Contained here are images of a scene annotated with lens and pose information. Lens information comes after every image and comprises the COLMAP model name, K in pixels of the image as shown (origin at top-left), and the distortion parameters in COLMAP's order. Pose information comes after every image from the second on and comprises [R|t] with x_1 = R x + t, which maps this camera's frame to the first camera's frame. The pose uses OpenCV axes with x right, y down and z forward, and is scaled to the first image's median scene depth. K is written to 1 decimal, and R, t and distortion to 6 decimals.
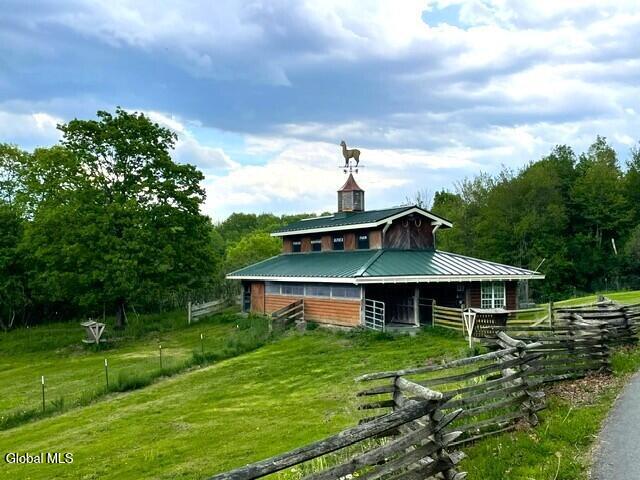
lens RADIAL K [[793.4, 0, 320.0], [0, 793.4, 240.0], [0, 0, 1]] dist [-0.005007, -0.009460]
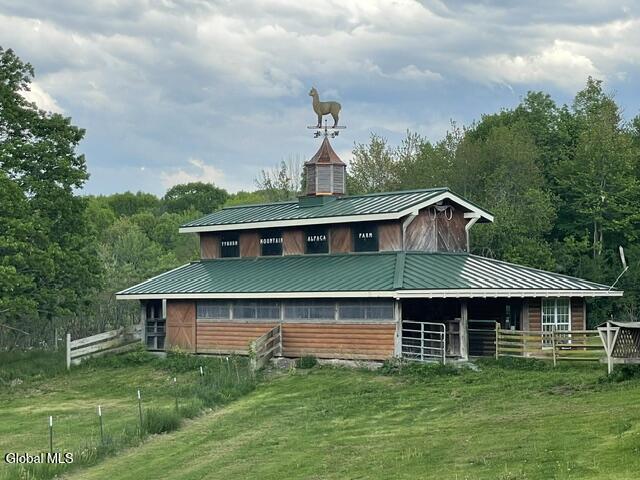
lens RADIAL K [[1539.9, 0, 320.0], [0, 1539.9, 240.0], [0, 0, 1]] dist [-0.082445, -0.068126]
pose [[0.976333, 0.012410, 0.215918, -0.263524], [-0.010962, 0.999909, -0.007904, 0.012085], [-0.215997, 0.005350, 0.976379, -0.270407]]
